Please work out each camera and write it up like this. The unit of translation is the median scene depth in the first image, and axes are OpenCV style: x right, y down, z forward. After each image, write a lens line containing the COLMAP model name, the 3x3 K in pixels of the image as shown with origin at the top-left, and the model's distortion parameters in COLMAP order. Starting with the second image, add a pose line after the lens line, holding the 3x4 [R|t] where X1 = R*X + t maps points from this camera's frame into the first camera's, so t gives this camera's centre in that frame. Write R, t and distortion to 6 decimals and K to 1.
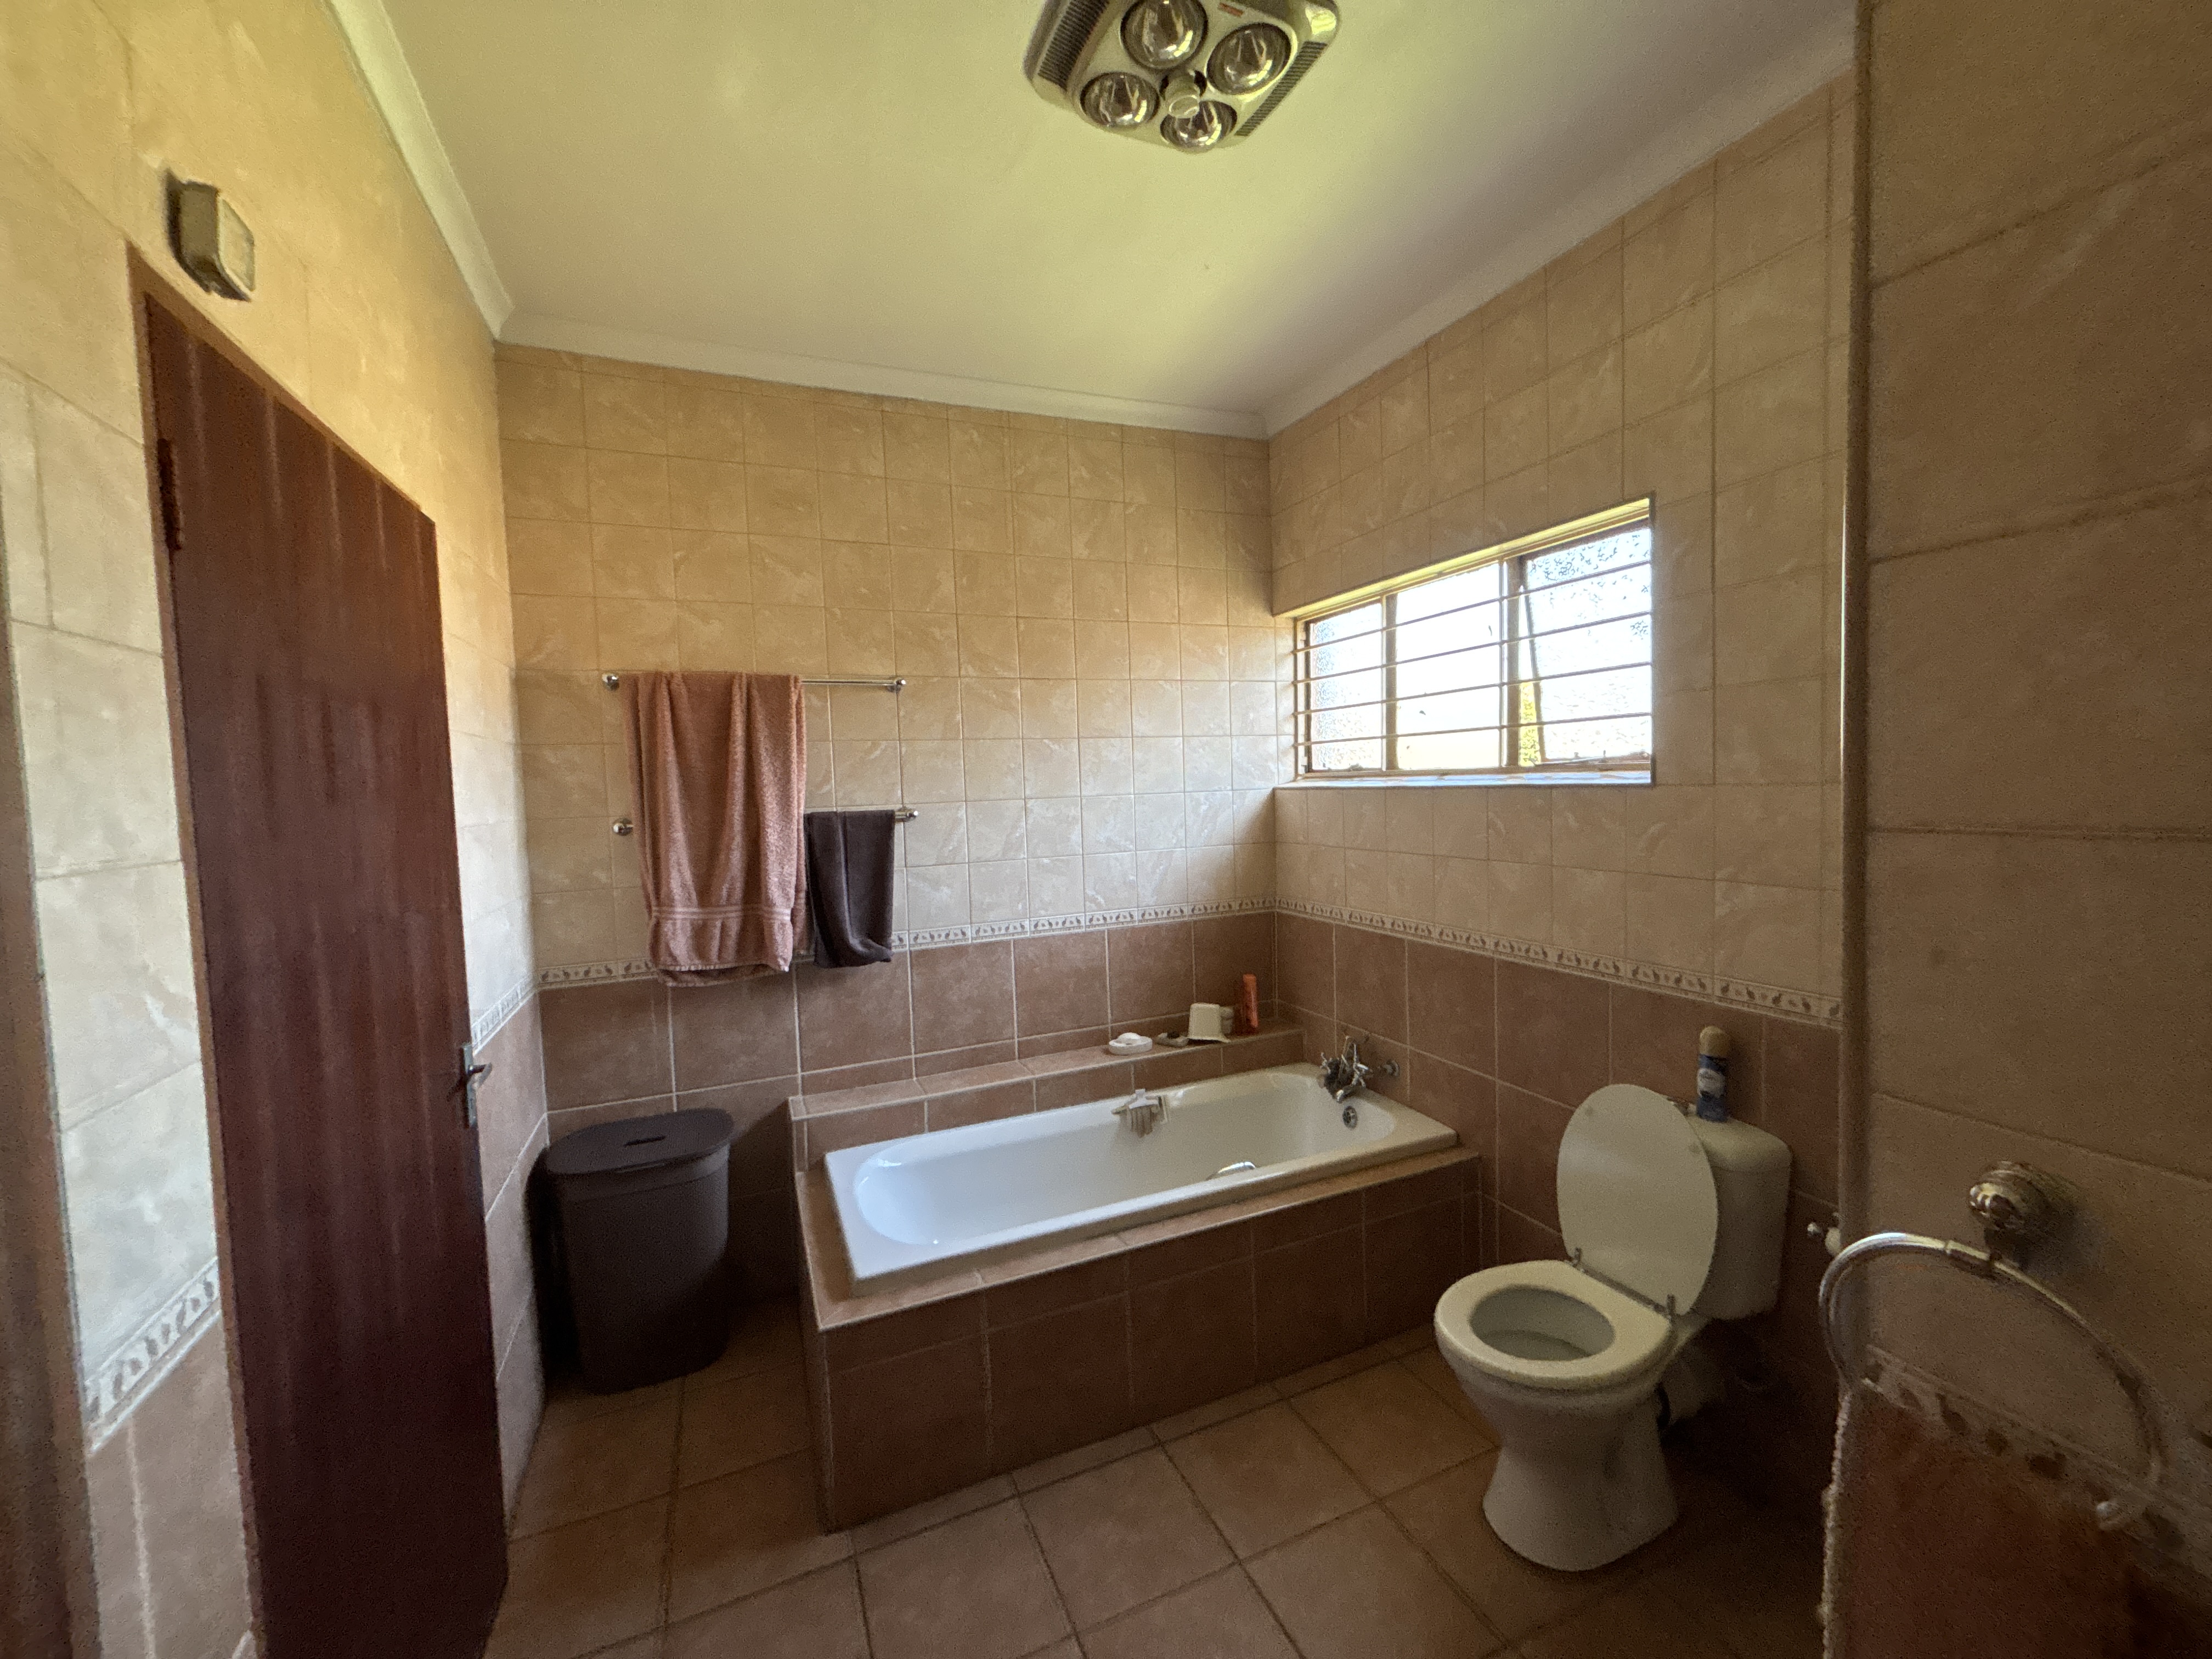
lens RADIAL K [[887.6, 0, 1109.1], [0, 887.6, 822.5], [0, 0, 1]] dist [0.003002, 0.000024]
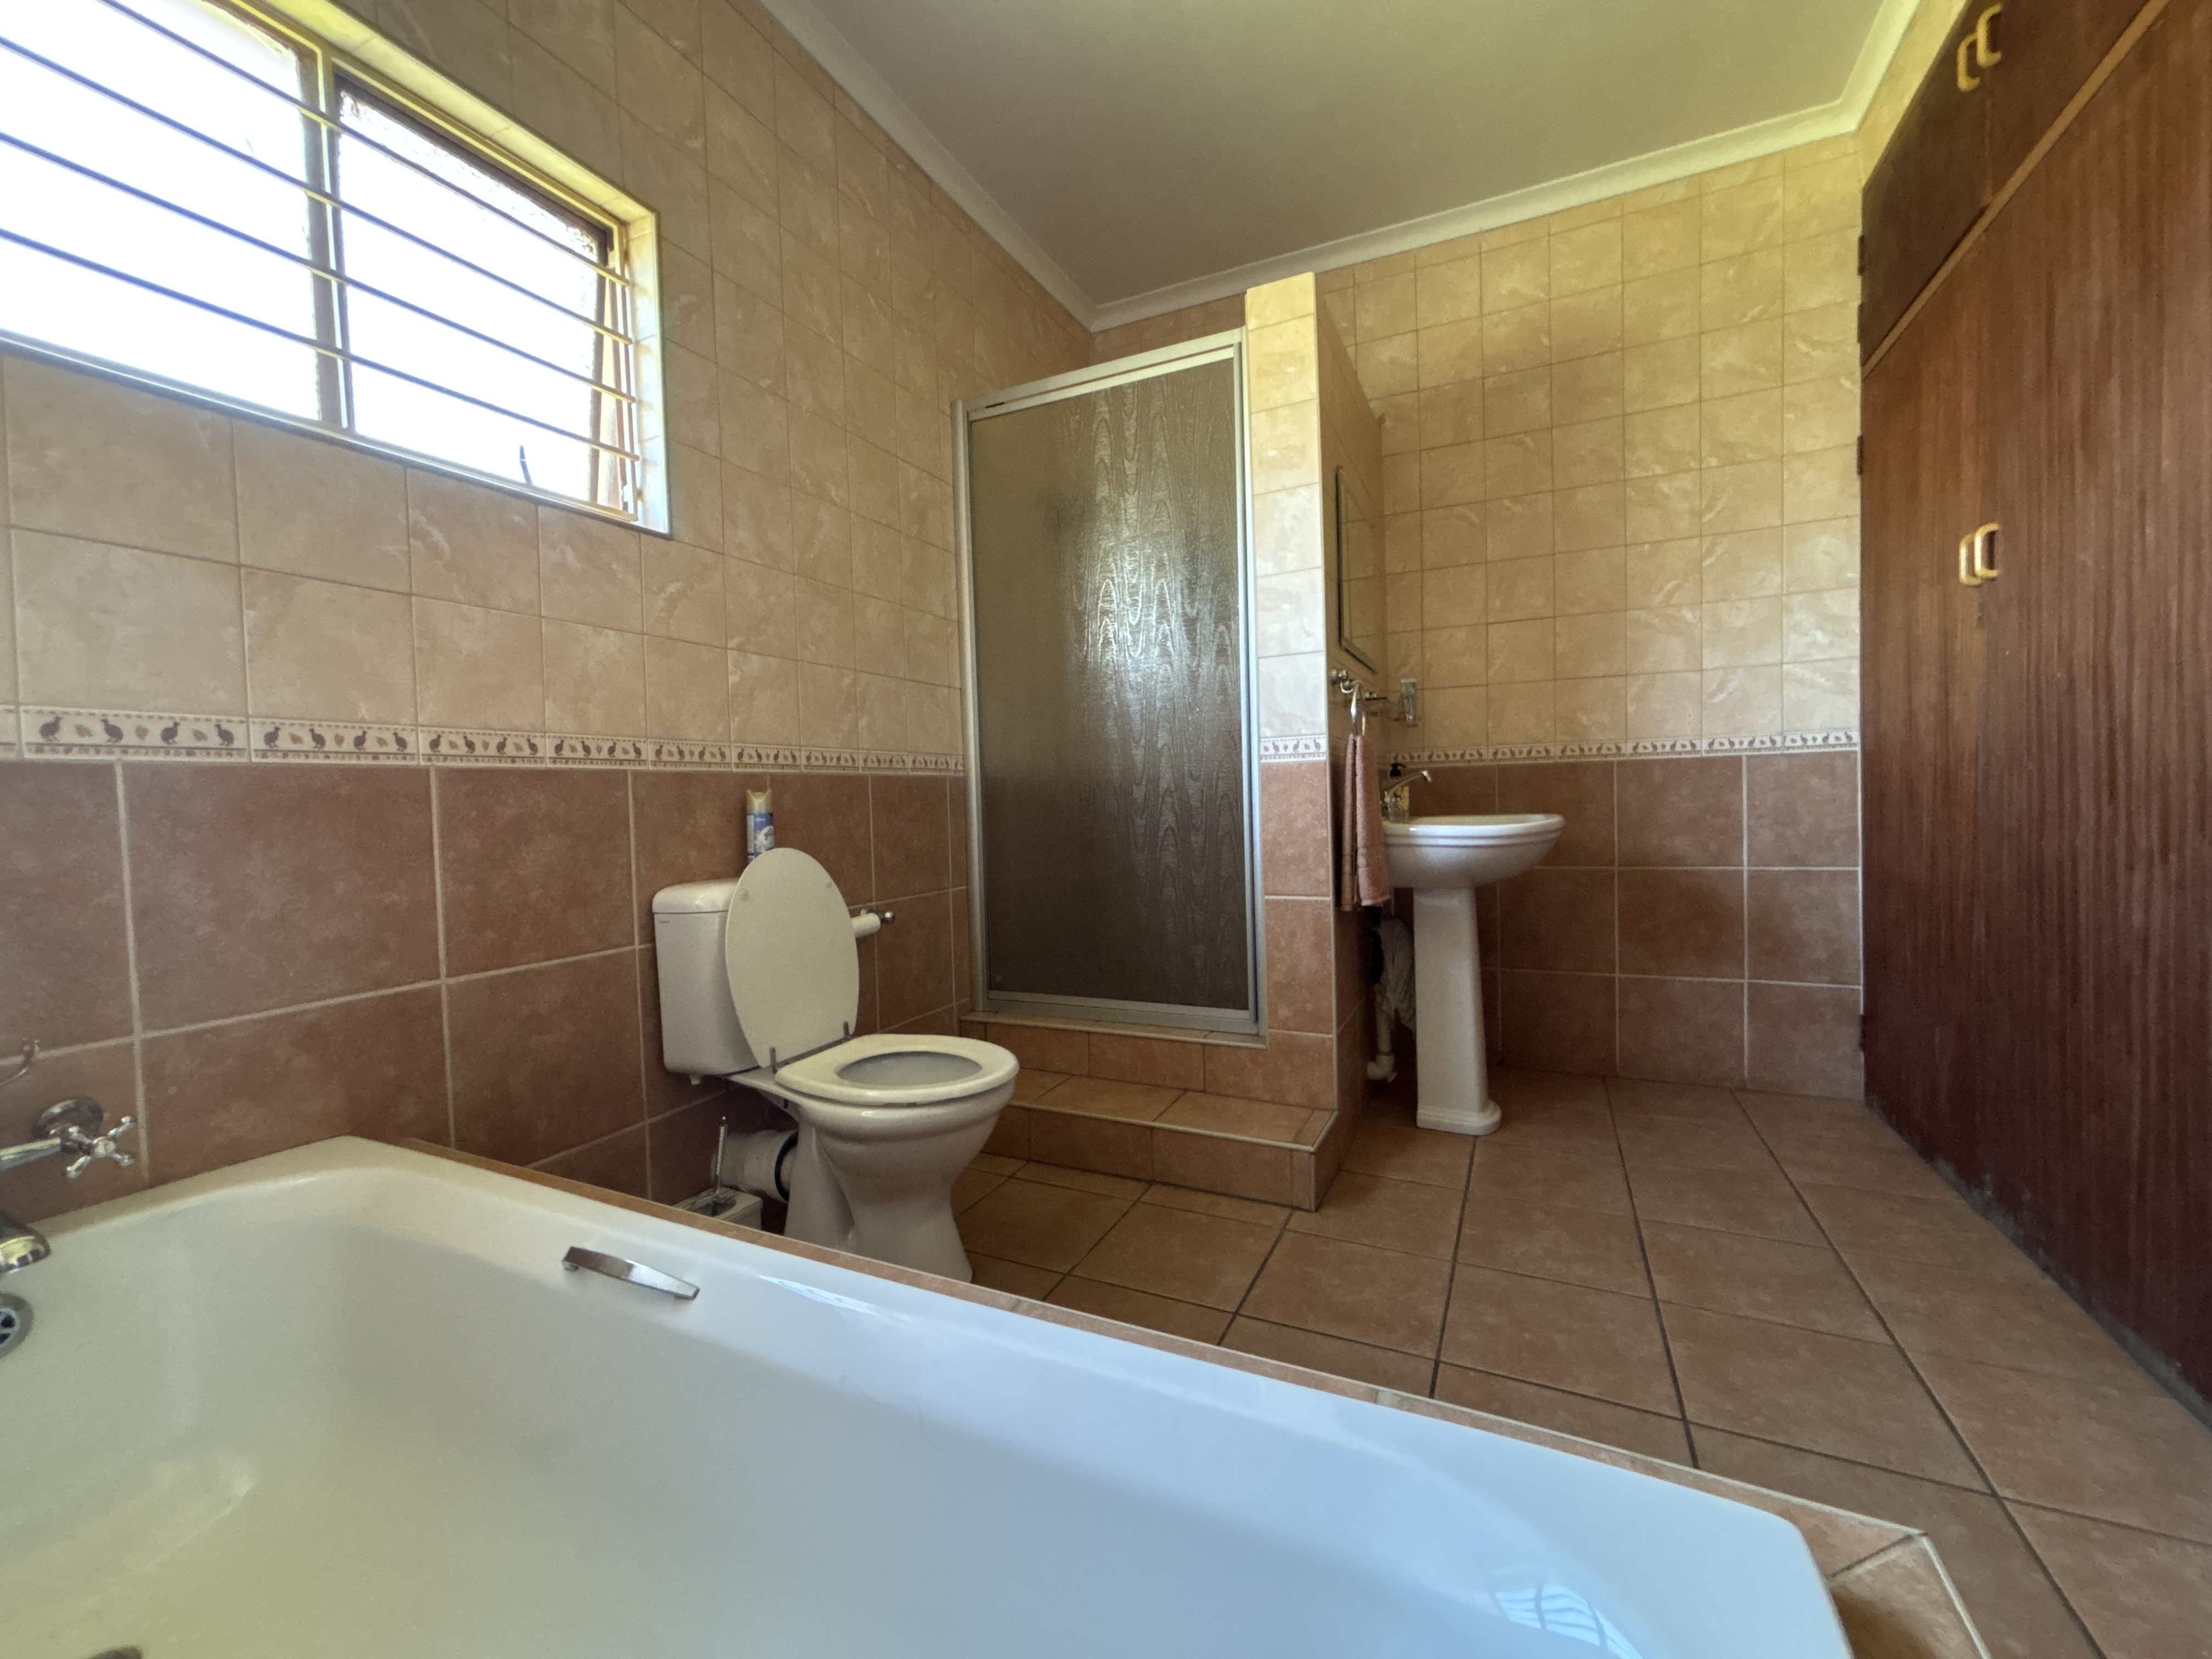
lens RADIAL K [[887.6, 0, 1109.1], [0, 887.6, 822.5], [0, 0, 1]] dist [0.003002, 0.000024]
pose [[-0.652280, 0.036356, 0.757106, -0.348959], [0.092905, 0.995152, 0.032254, 0.255676], [-0.752263, 0.091377, -0.652496, 1.275053]]
